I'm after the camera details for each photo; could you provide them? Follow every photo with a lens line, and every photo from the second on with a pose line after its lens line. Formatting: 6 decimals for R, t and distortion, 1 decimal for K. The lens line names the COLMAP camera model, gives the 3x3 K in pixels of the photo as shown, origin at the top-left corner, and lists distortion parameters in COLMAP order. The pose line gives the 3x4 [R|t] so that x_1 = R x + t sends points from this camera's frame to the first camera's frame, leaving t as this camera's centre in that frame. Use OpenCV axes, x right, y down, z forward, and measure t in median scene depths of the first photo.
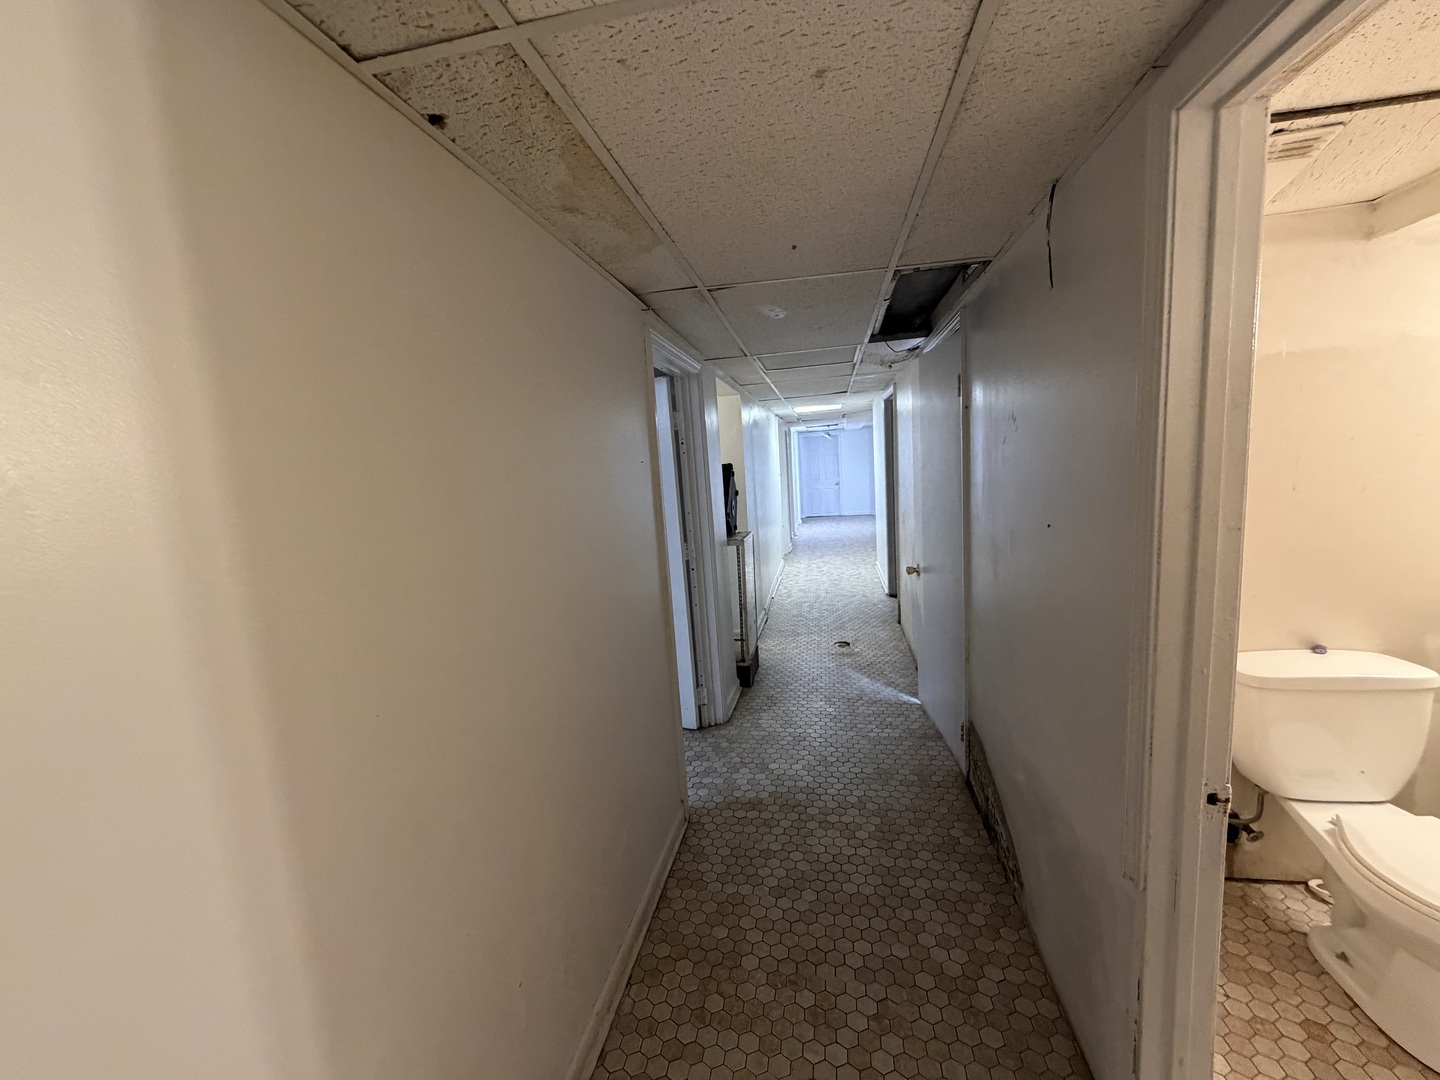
lens RADIAL K [[575.0, 0, 717.9], [0, 575.0, 540.3], [0, 0, 1]] dist [-0.000626, 0.000595]
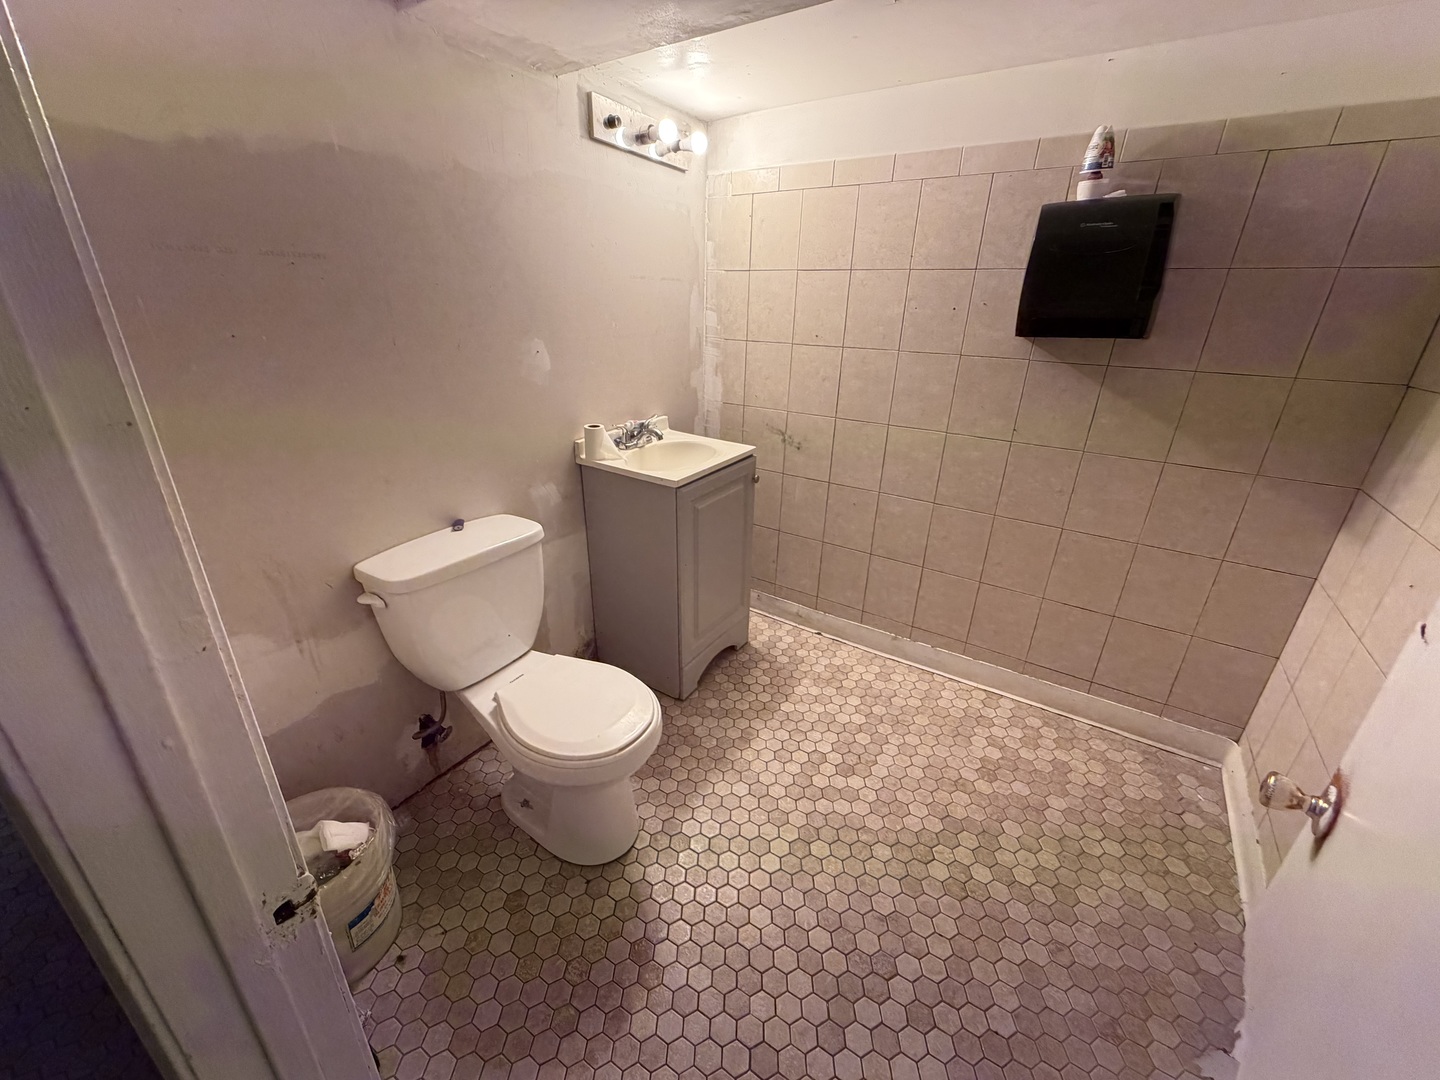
lens RADIAL K [[575.0, 0, 715.6], [0, 575.0, 539.4], [0, 0, 1]] dist [-0.000626, 0.000595]
pose [[0.388705, -0.282021, 0.877139, 0.412103], [0.074525, 0.958506, 0.275157, -0.014293], [-0.918344, -0.041586, 0.393593, 0.265566]]
